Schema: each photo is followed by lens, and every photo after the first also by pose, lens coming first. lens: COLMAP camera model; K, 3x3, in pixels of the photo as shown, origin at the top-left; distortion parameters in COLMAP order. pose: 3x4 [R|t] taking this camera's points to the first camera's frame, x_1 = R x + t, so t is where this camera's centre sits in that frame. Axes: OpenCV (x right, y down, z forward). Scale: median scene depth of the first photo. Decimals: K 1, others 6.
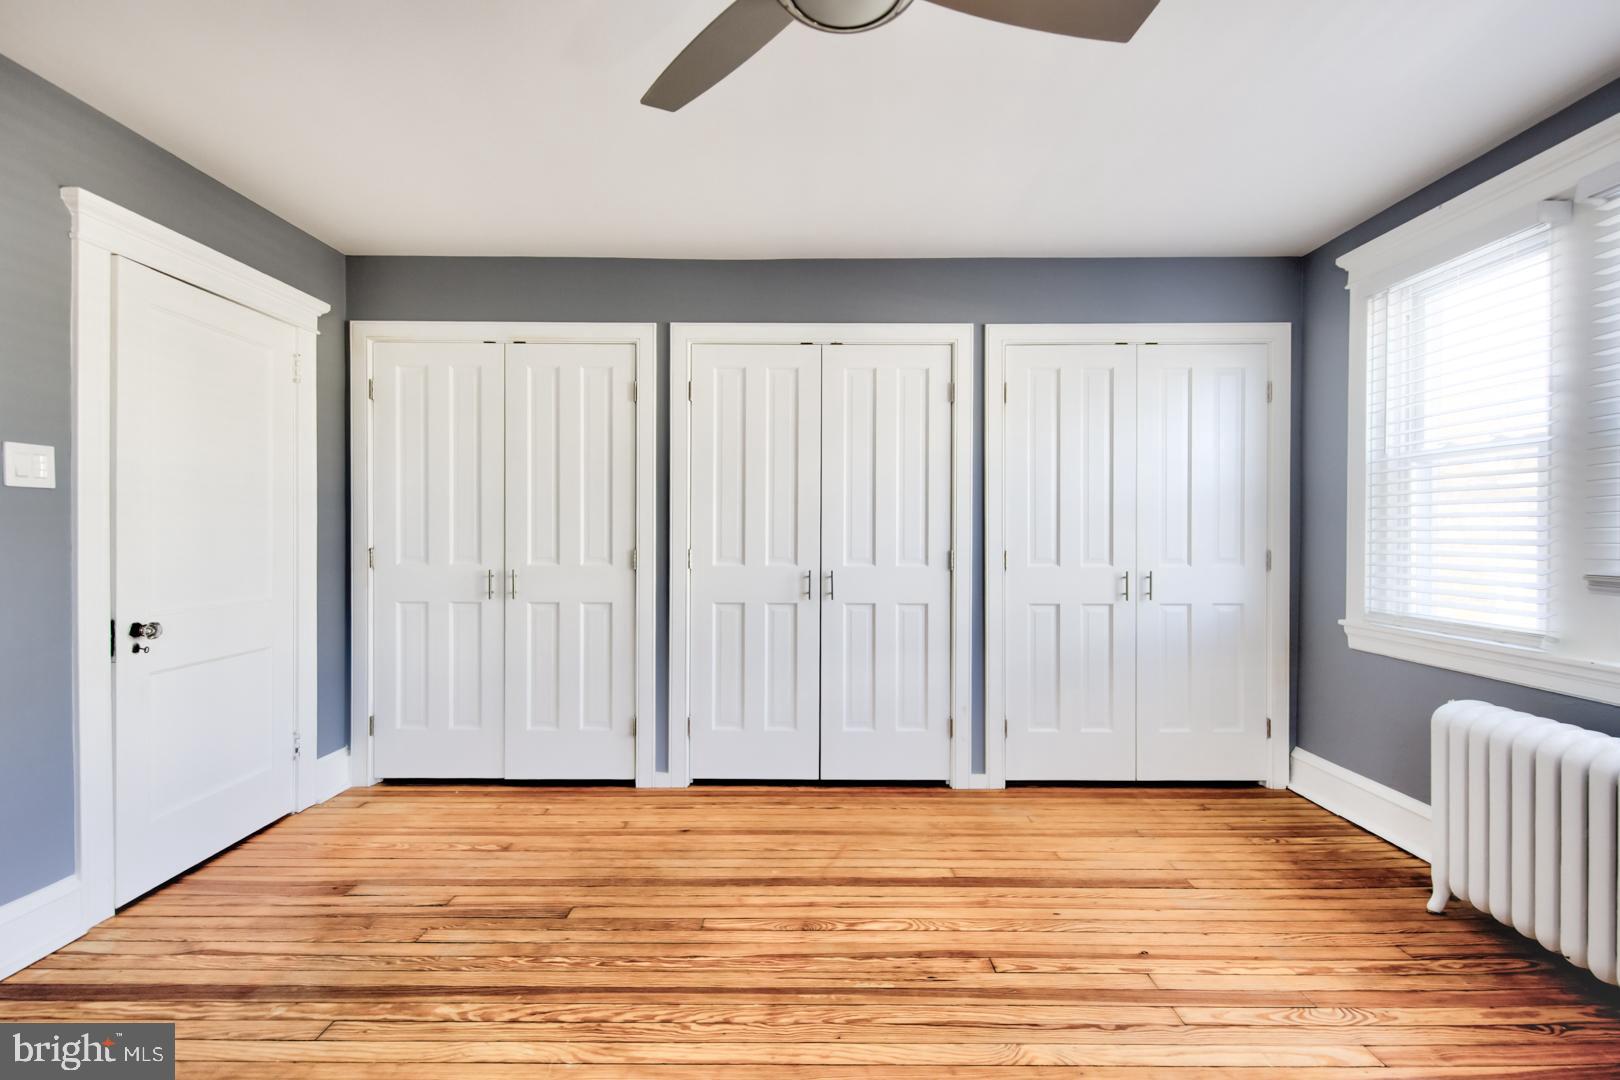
lens RADIAL K [[688.8, 0, 802.9], [0, 688.8, 542.1], [0, 0, 1]] dist [0.007352, -0.003089]
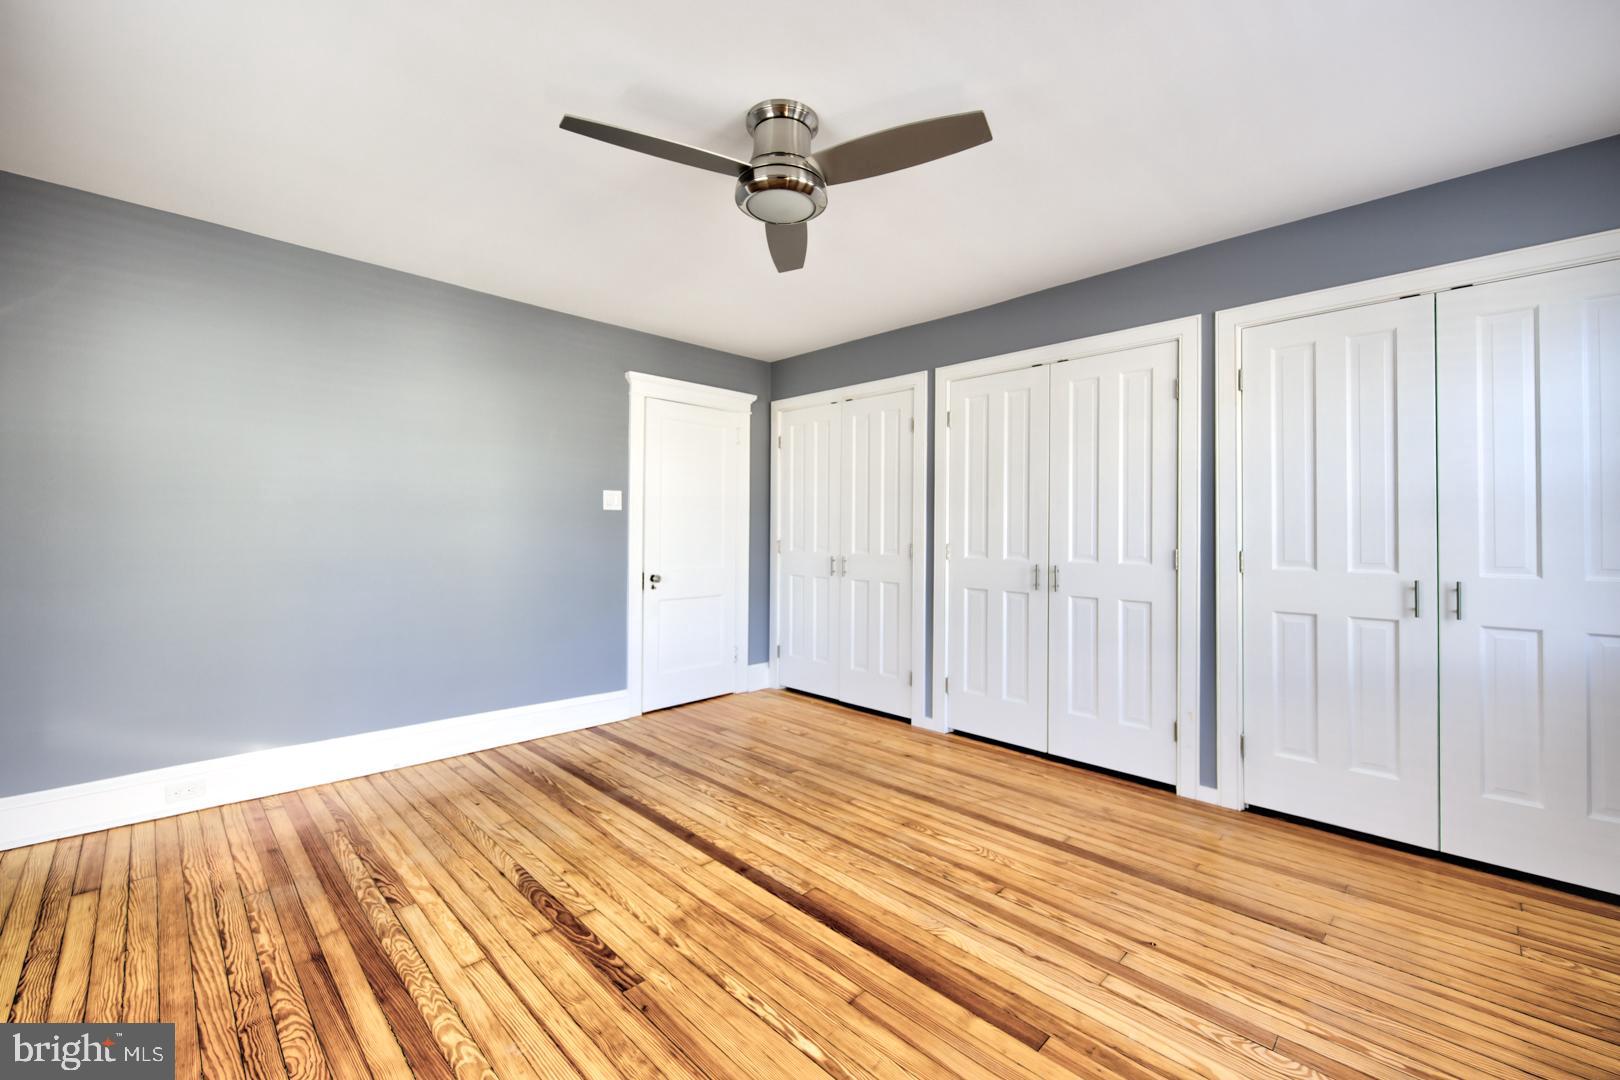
lens RADIAL K [[666.1, 0, 809.5], [0, 666.1, 528.8], [0, 0, 1]] dist [0.010002, -0.006040]
pose [[0.702851, -0.001180, -0.711336, 0.603950], [-0.010822, 0.999865, -0.012352, 0.000008], [0.711255, 0.016380, 0.702743, -0.044724]]
